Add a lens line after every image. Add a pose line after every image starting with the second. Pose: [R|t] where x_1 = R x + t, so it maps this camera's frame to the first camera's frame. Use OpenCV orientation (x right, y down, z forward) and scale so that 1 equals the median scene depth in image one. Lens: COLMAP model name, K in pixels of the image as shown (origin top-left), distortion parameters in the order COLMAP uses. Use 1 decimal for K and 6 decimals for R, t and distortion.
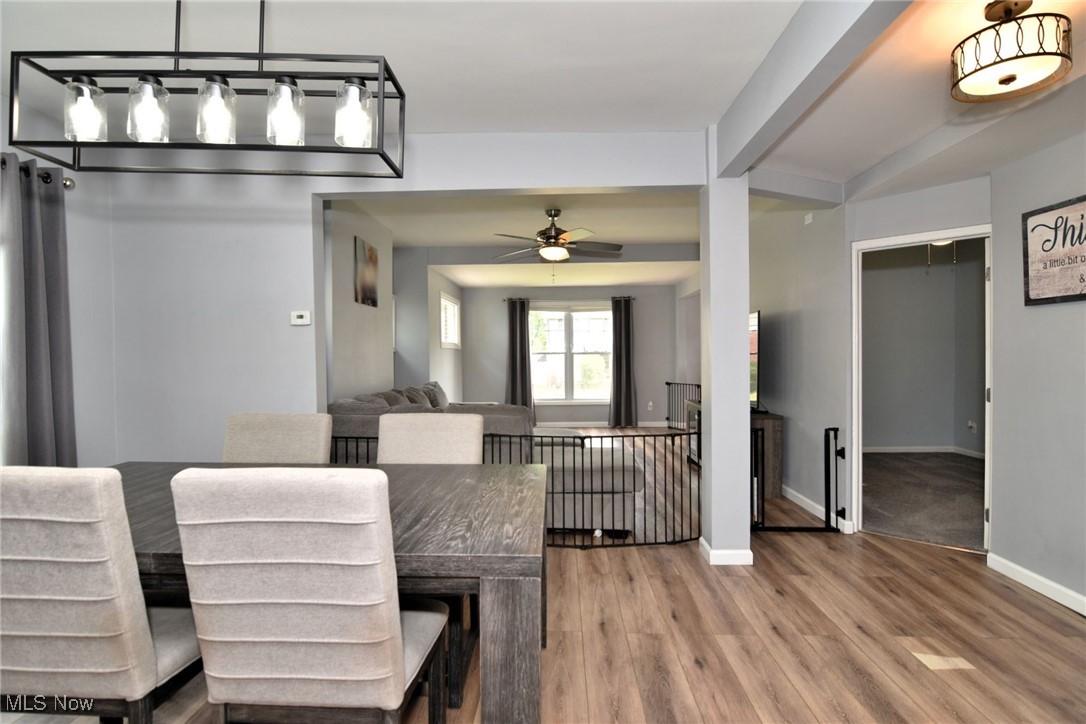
lens RADIAL K [[522.1, 0, 541.4], [0, 522.1, 360.7], [0, 0, 1]] dist [-0.002007, -0.001858]
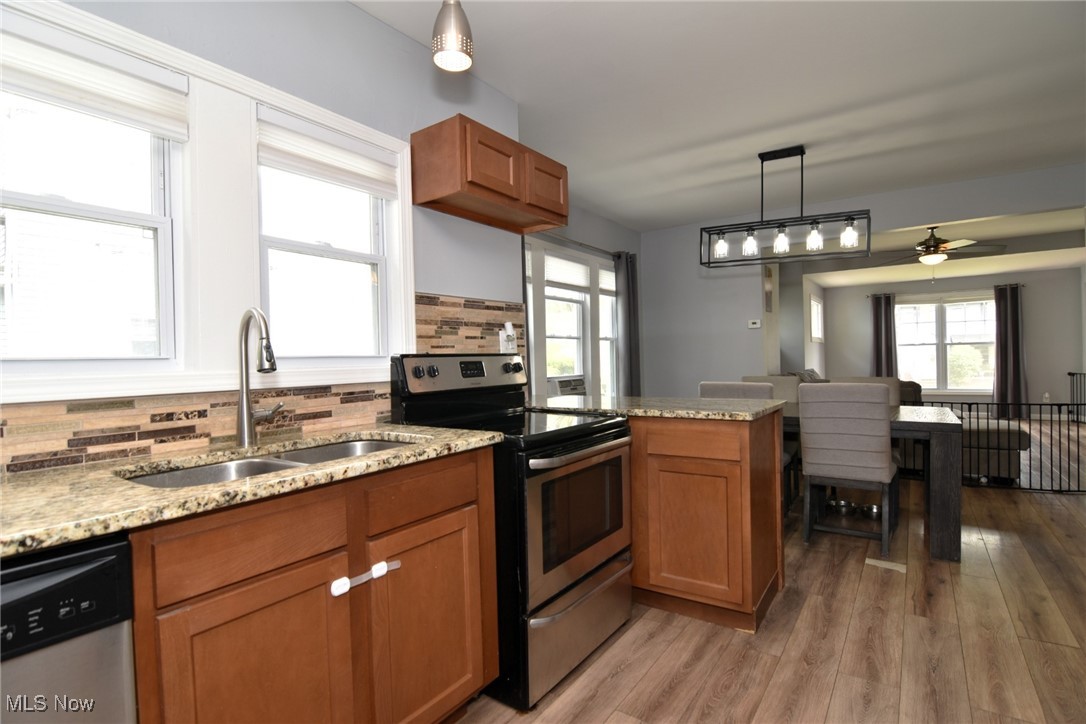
lens RADIAL K [[522.1, 0, 566.5], [0, 522.1, 358.8], [0, 0, 1]] dist [-0.002007, -0.001858]
pose [[0.851309, -0.005515, -0.524635, -0.043522], [0.007682, 0.999969, 0.001954, 0.008380], [0.524608, -0.005693, 0.851325, -0.299464]]
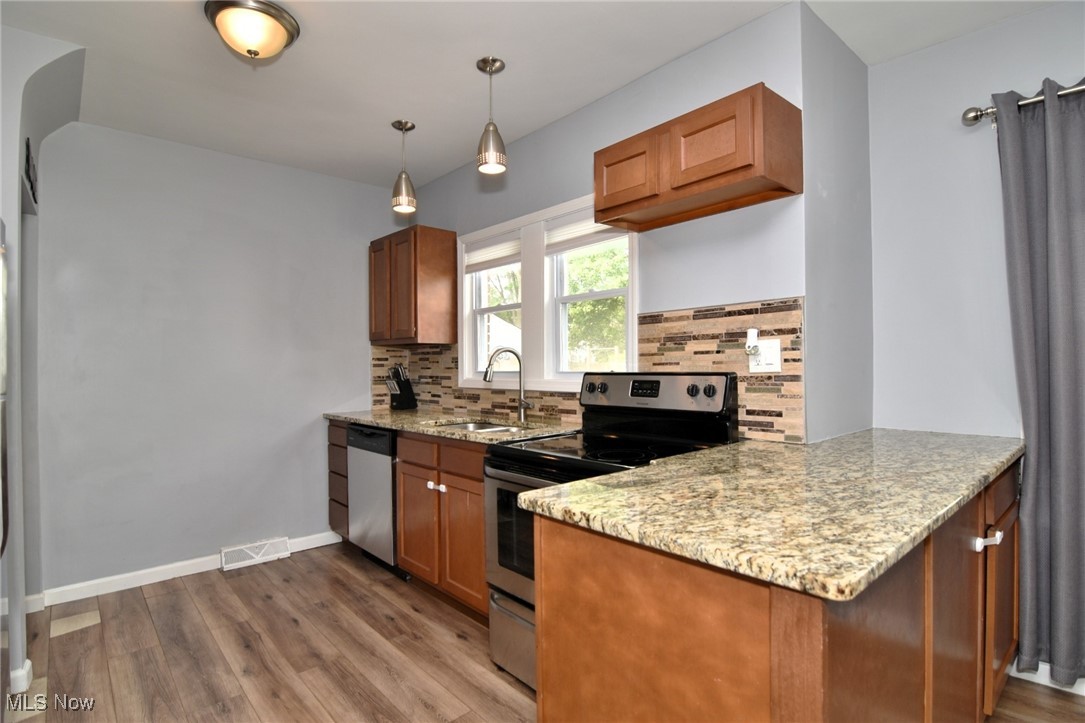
lens RADIAL K [[521.6, 0, 544.8], [0, 521.6, 366.5], [0, 0, 1]] dist [-0.002007, -0.001858]
pose [[-0.715715, 0.015808, -0.698214, 0.120400], [0.010980, 0.999875, 0.011383, -0.035012], [0.698307, 0.000481, -0.715799, 1.432883]]
